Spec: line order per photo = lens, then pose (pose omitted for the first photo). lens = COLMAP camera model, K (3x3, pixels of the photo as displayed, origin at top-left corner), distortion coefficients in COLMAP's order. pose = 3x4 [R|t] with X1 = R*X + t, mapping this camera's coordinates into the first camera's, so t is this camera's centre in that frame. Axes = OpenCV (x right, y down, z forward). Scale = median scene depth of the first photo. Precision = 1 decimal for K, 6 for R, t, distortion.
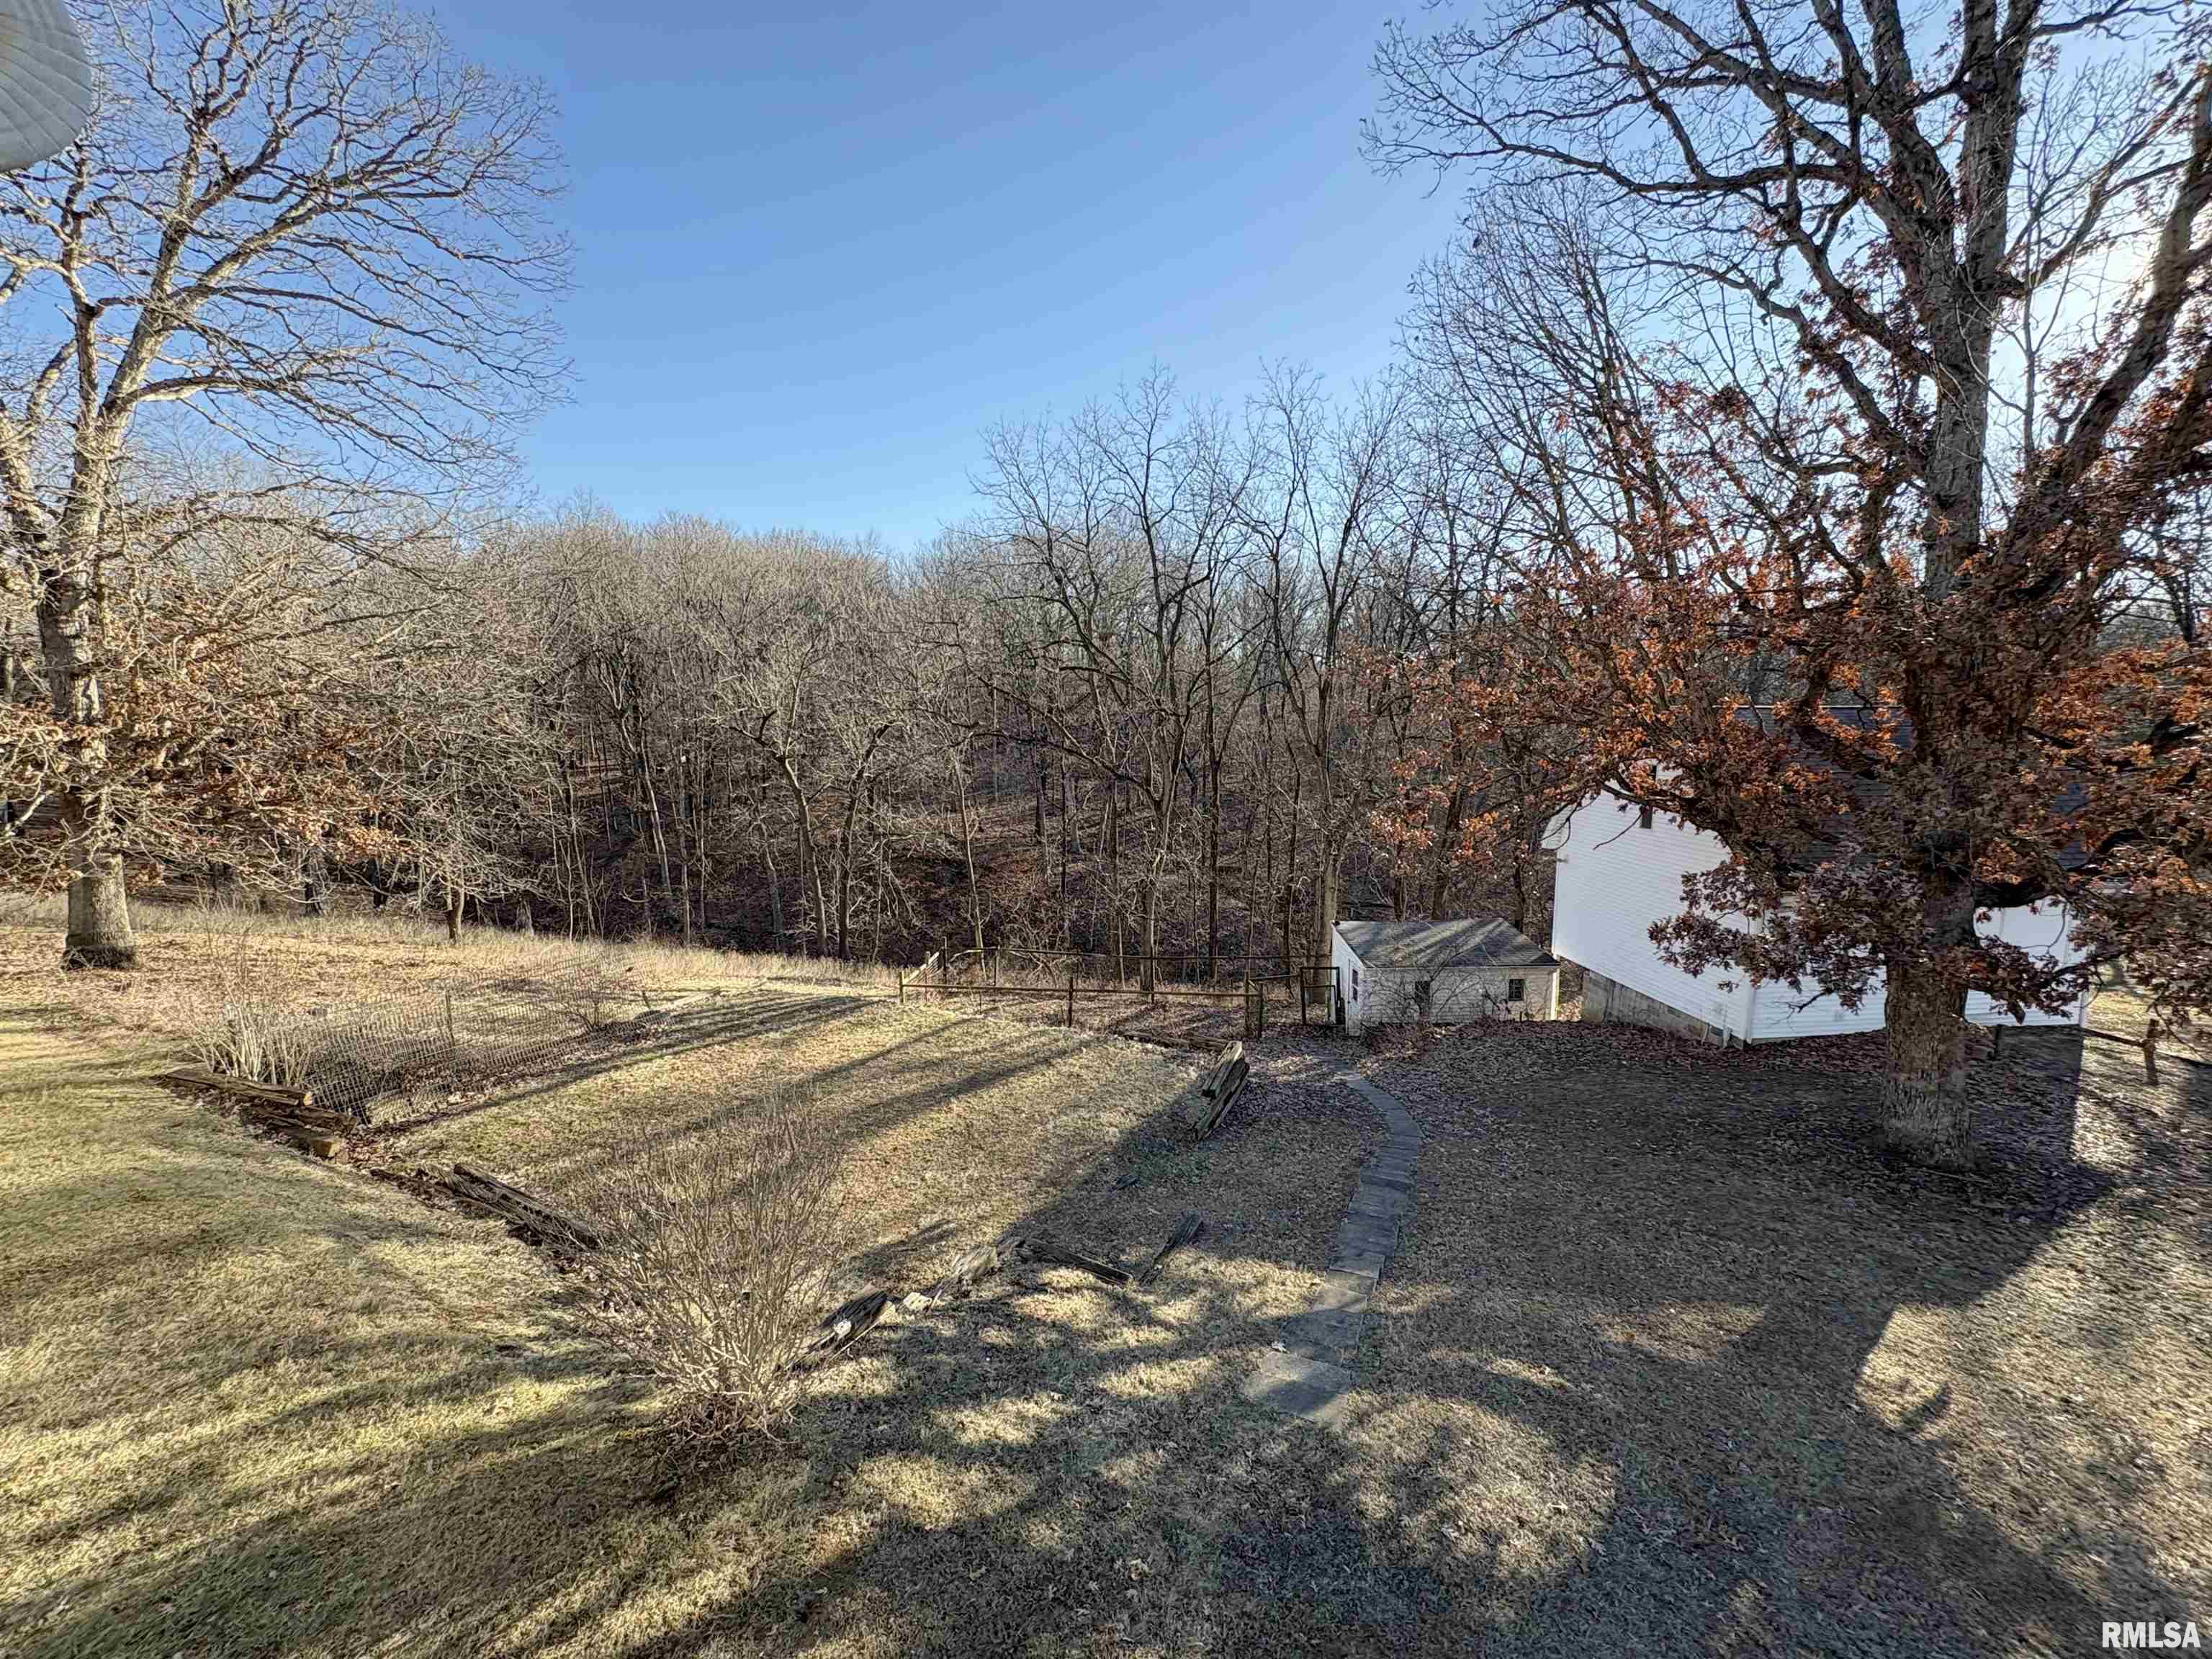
lens RADIAL K [[876.1, 0, 1105.9], [0, 876.1, 830.6], [0, 0, 1]] dist [-0.000266, -0.000345]
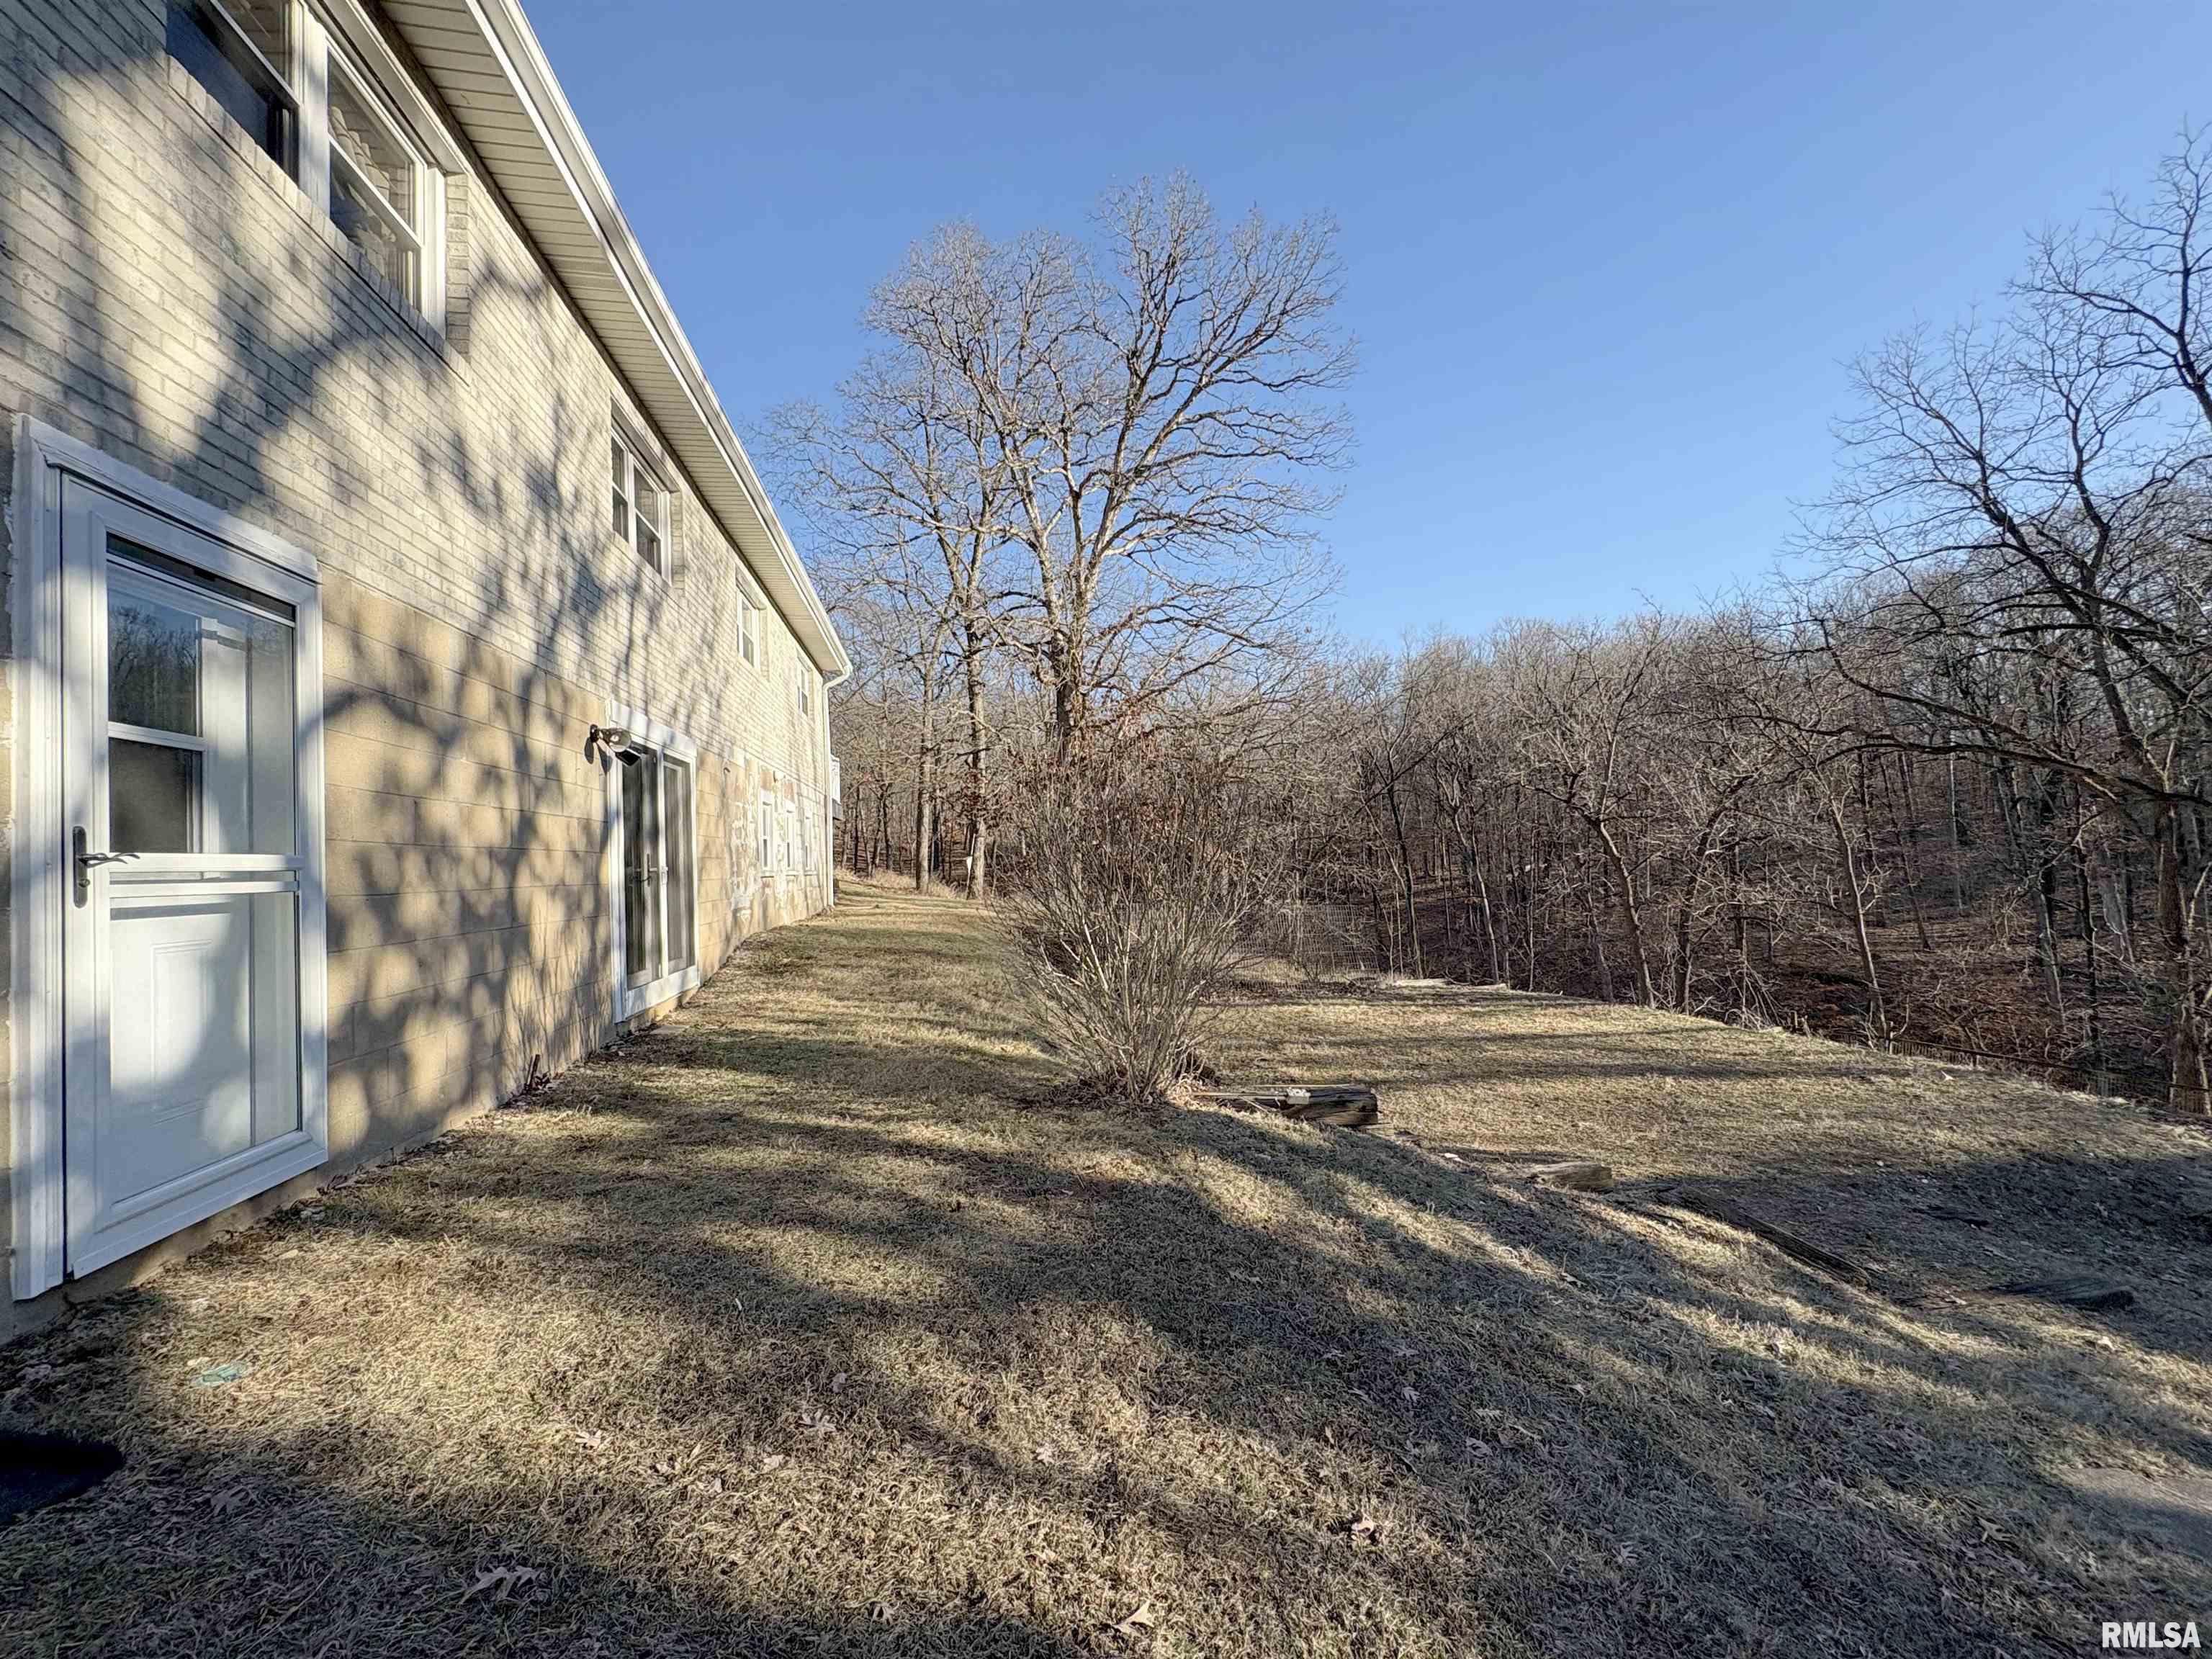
lens RADIAL K [[876.1, 0, 1105.9], [0, 876.1, 830.6], [0, 0, 1]] dist [-0.000266, -0.000345]
pose [[0.609832, -0.049012, -0.791014, 0.120479], [-0.071137, 0.990672, -0.116226, 0.216673], [0.789332, 0.127149, 0.600657, 0.172517]]
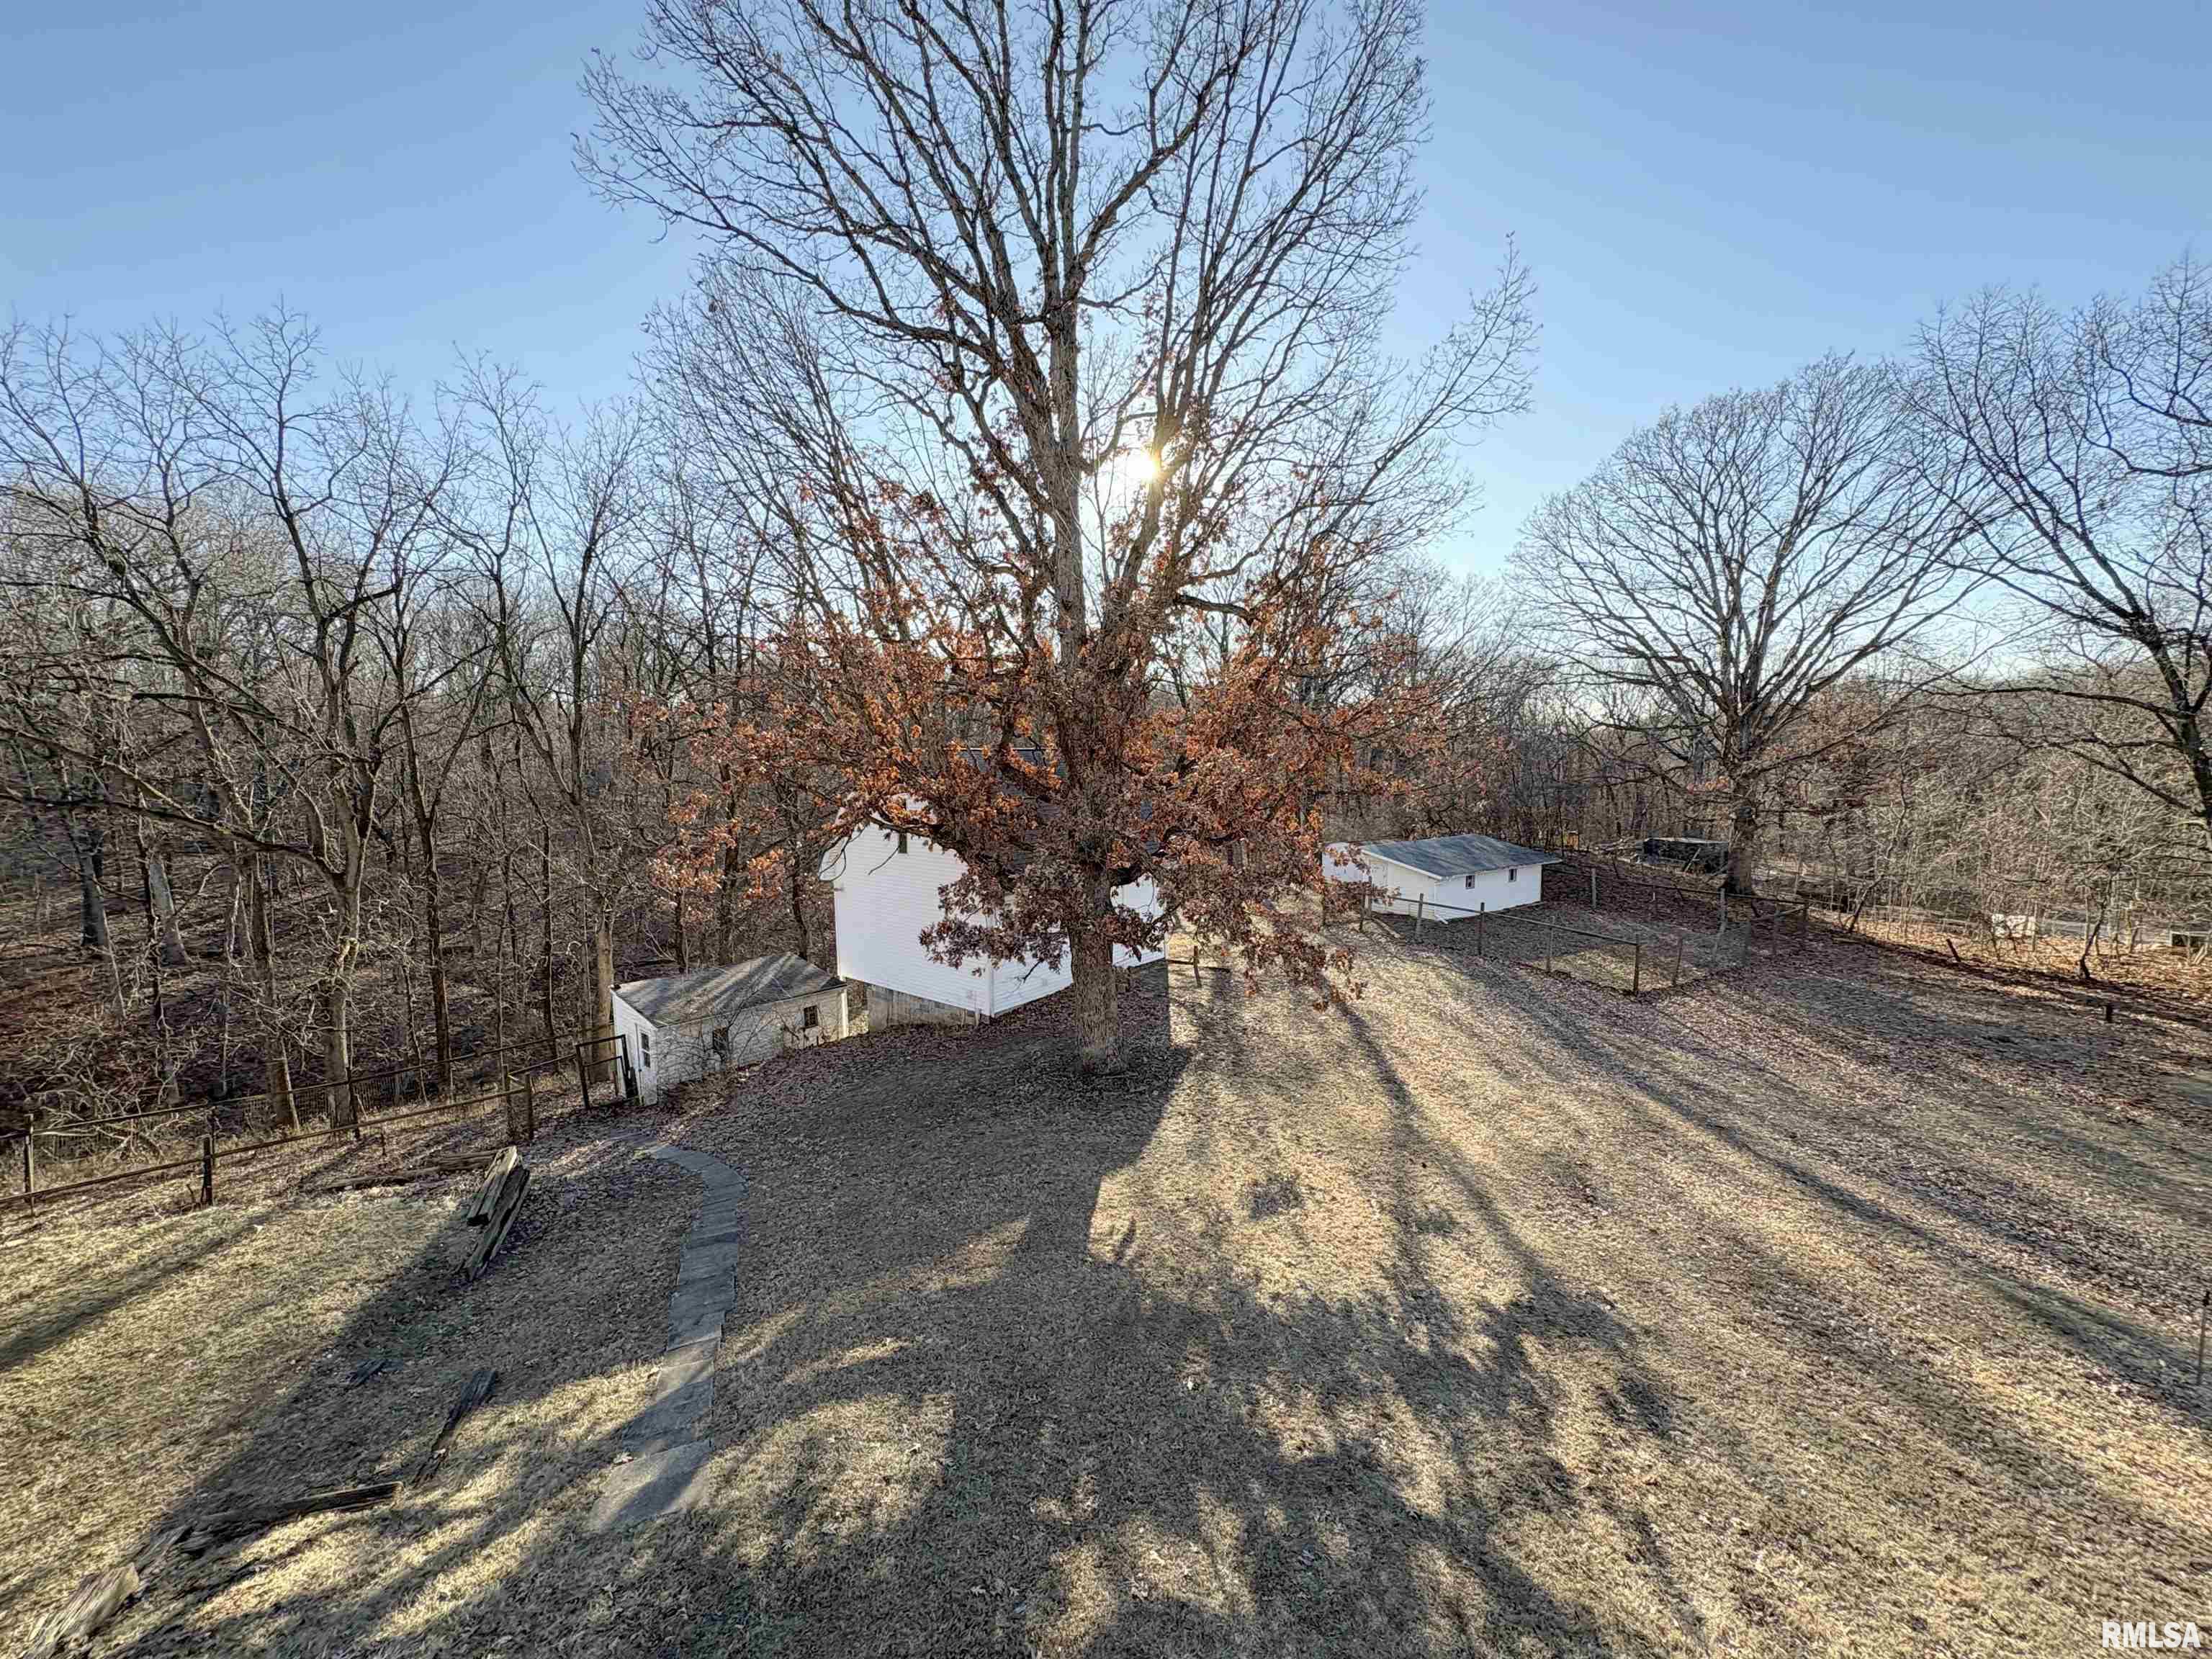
lens RADIAL K [[876.1, 0, 1105.9], [0, 876.1, 830.6], [0, 0, 1]] dist [-0.000266, -0.000345]
pose [[0.701307, -0.067814, 0.709626, -0.028047], [0.102177, 0.994749, -0.005918, 0.003064], [-0.705498, 0.076657, 0.704554, -0.017624]]
